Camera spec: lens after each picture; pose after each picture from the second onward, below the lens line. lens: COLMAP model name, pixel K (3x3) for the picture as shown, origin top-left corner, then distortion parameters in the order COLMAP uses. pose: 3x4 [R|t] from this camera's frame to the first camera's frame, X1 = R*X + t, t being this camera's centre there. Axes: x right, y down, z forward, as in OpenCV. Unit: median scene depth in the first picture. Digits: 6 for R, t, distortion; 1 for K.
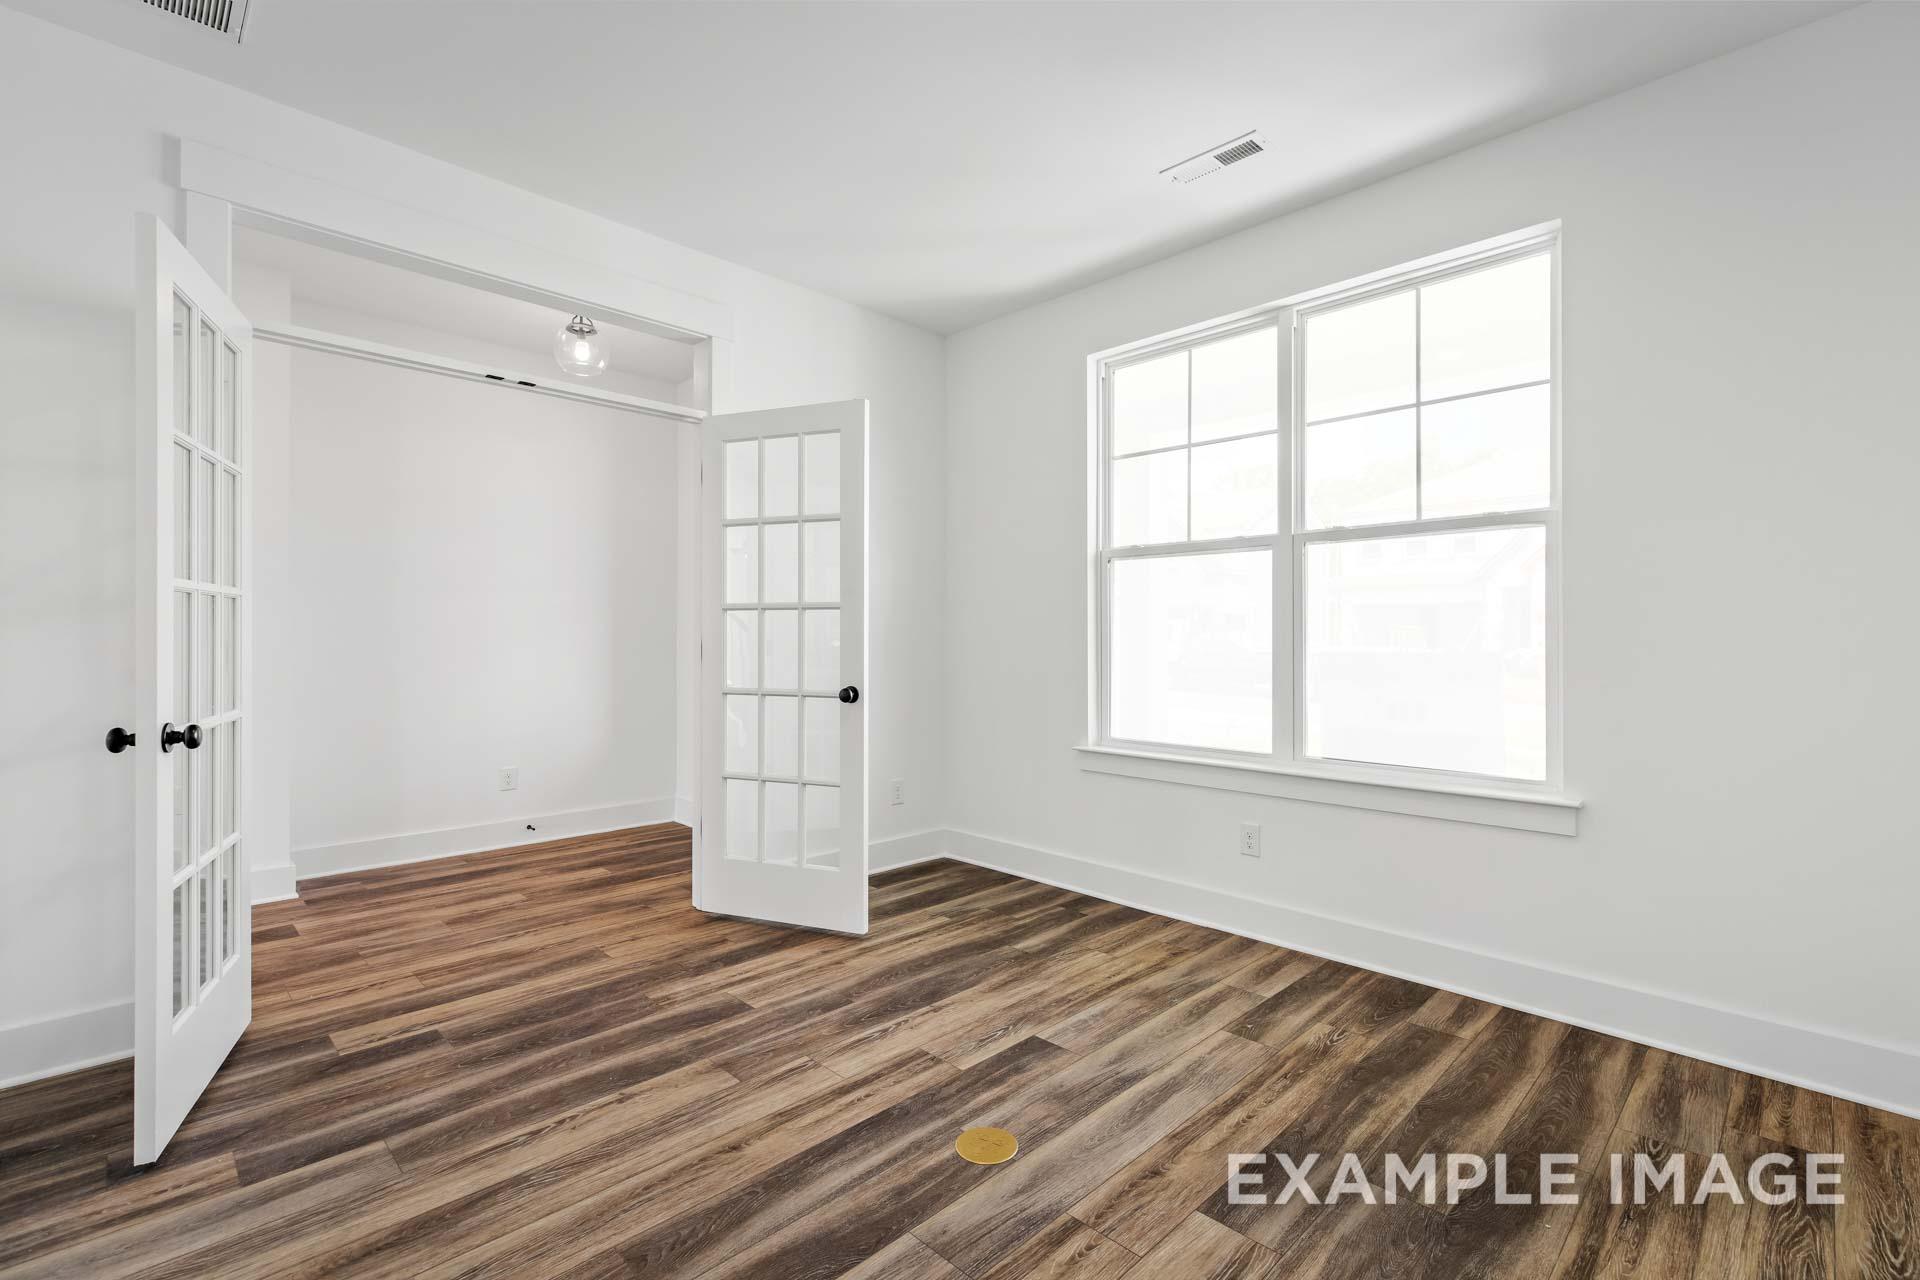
lens RADIAL K [[881.6, 0, 956.3], [0, 881.6, 639.8], [0, 0, 1]] dist [-0.003493, -0.000292]
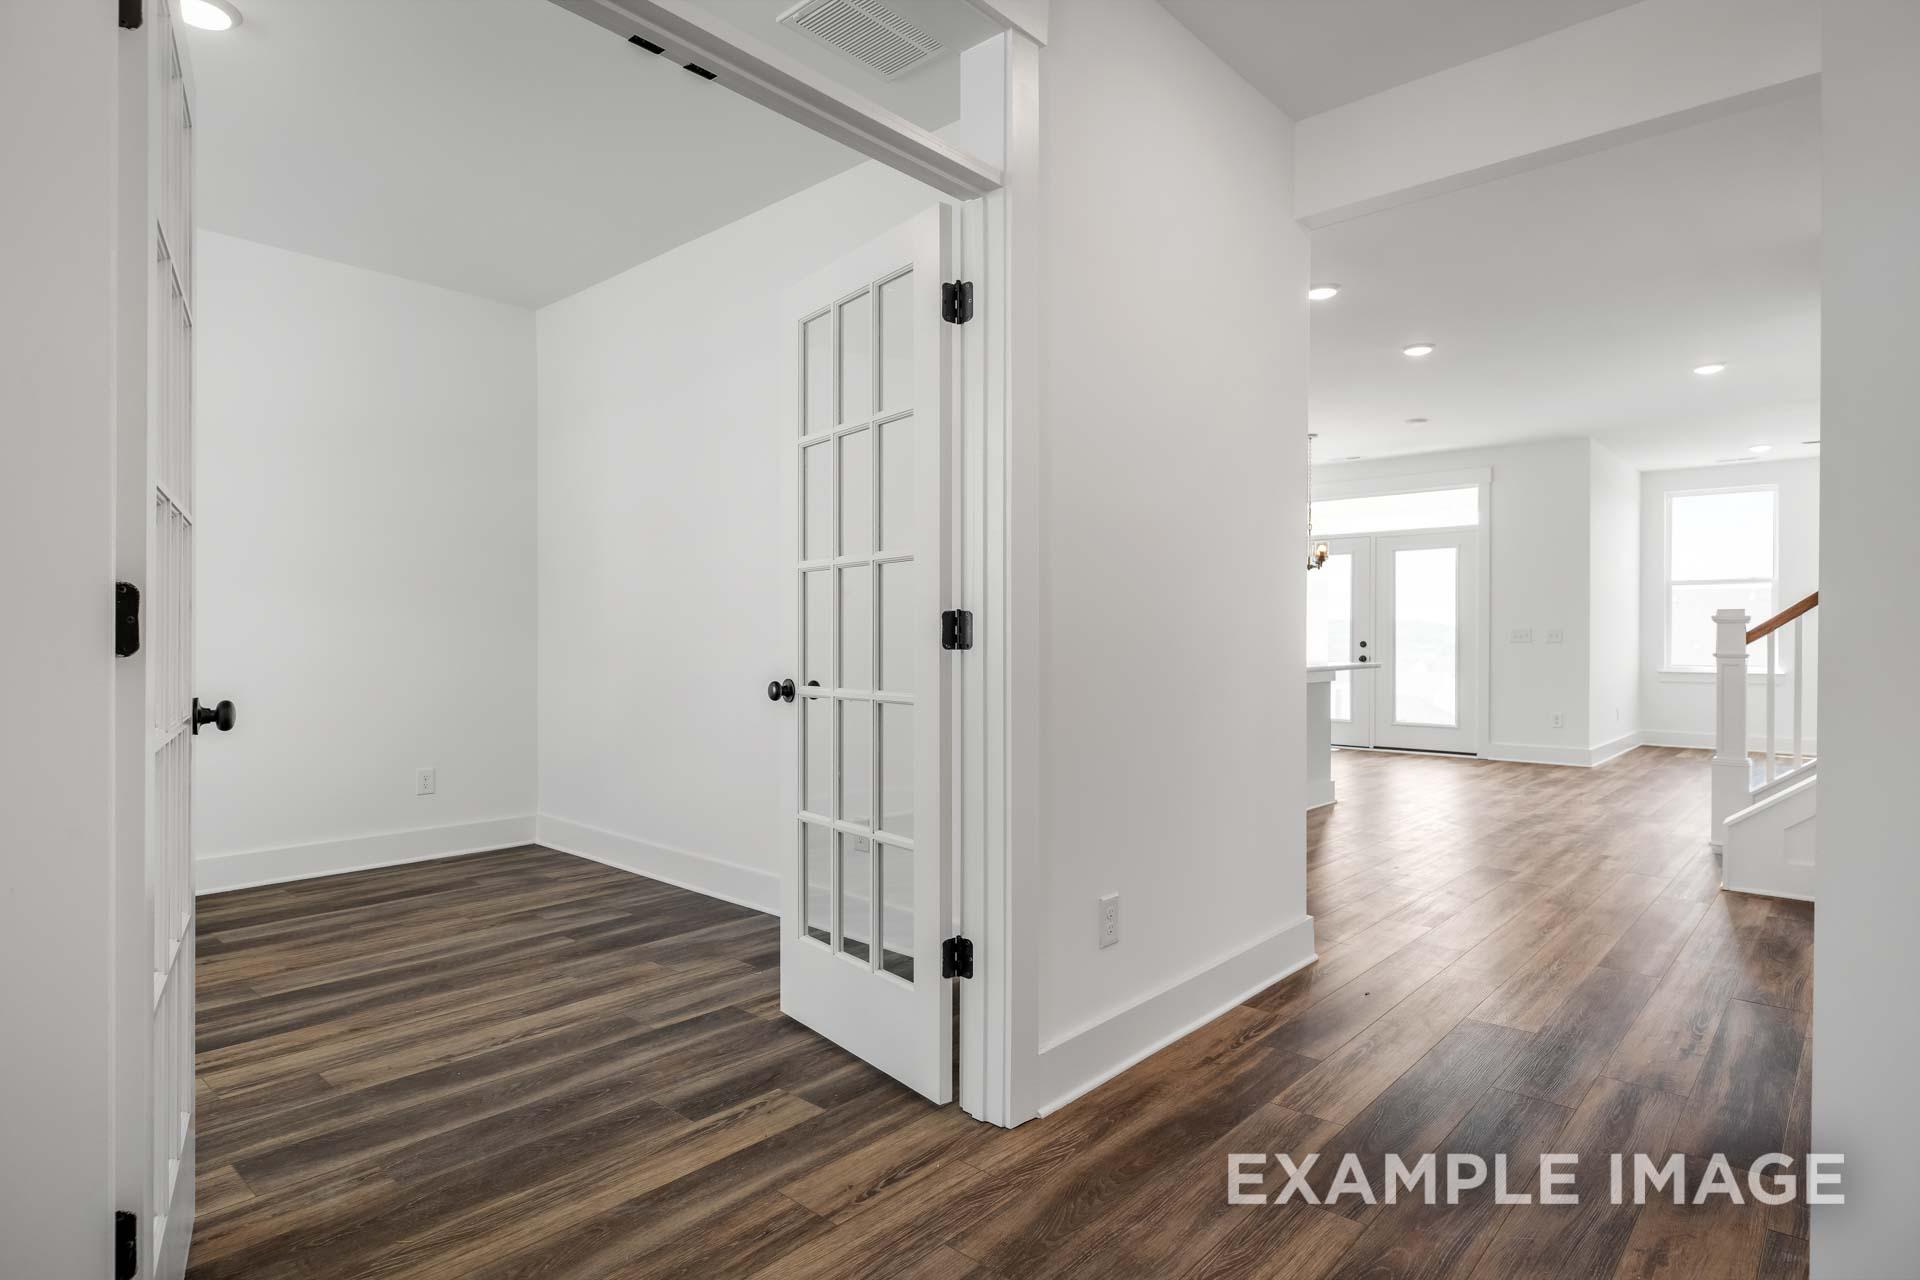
lens RADIAL K [[968.7, 0, 946.9], [0, 968.7, 642.9], [0, 0, 1]] dist [-0.000734, -0.000272]
pose [[-0.996414, -0.004979, -0.084463, -0.770806], [-0.005821, 0.999936, 0.009729, 0.016666], [0.084409, 0.010186, -0.996379, 1.940242]]
